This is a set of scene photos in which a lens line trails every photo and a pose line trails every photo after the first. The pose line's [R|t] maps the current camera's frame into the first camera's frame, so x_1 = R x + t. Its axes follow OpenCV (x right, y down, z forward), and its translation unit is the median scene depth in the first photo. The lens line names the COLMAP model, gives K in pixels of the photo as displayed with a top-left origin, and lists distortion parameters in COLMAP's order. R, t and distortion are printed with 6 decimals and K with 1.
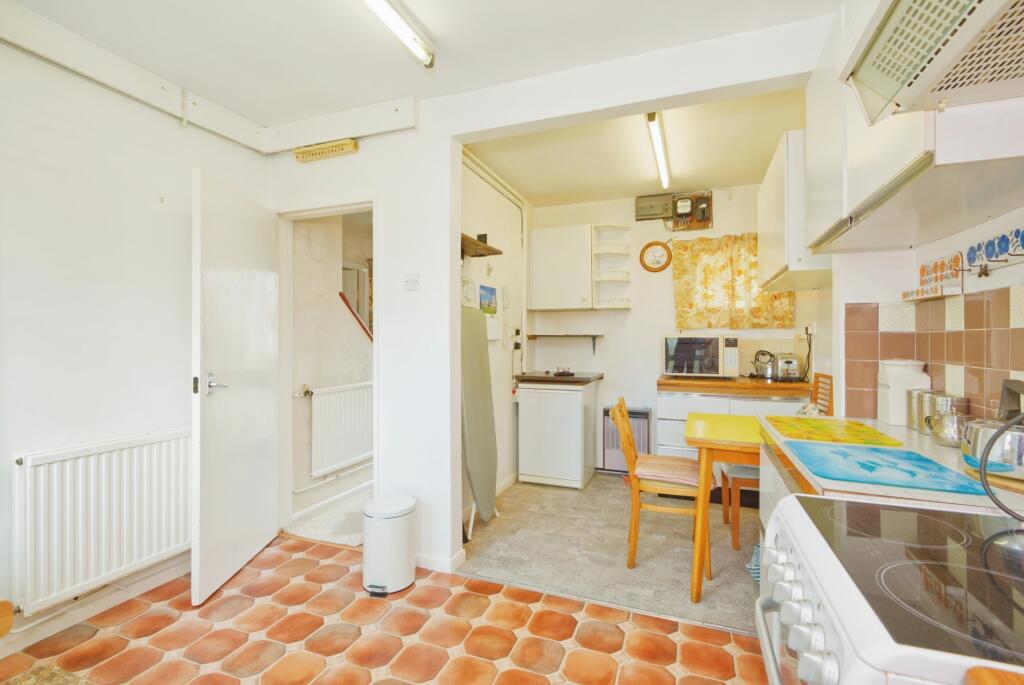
lens RADIAL K [[462.6, 0, 521.6], [0, 462.6, 337.6], [0, 0, 1]] dist [0.006103, -0.004285]
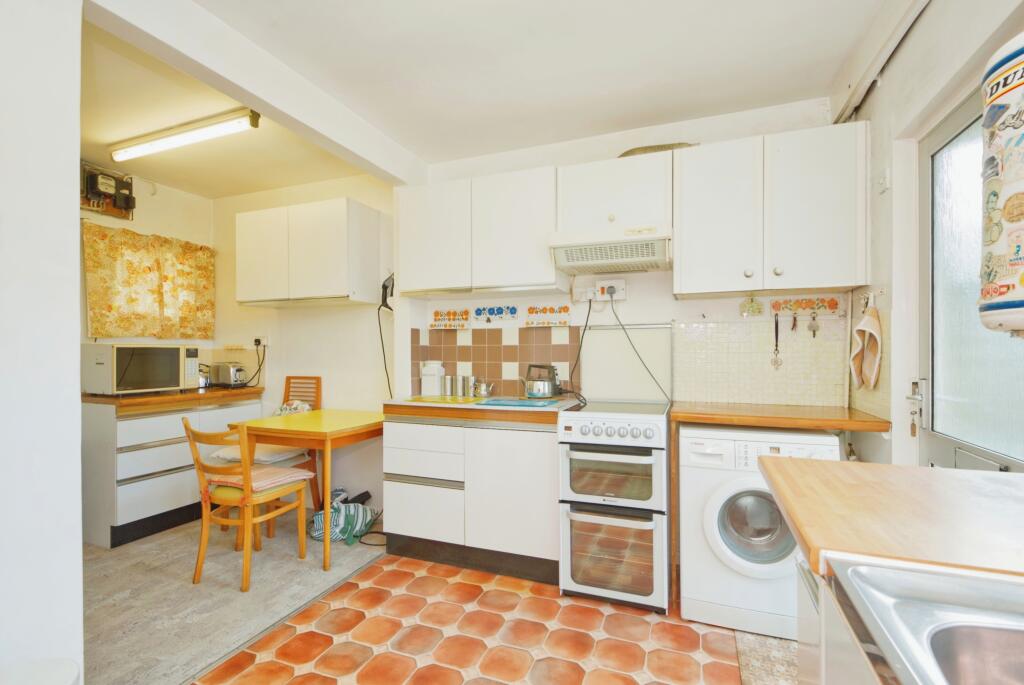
lens RADIAL K [[462.6, 0, 508.8], [0, 462.6, 351.0], [0, 0, 1]] dist [0.006103, -0.004285]
pose [[0.024091, -0.002589, 0.999706, -0.494551], [-0.003470, 0.999990, 0.002673, 0.001922], [-0.999704, -0.003534, 0.024081, 0.313441]]
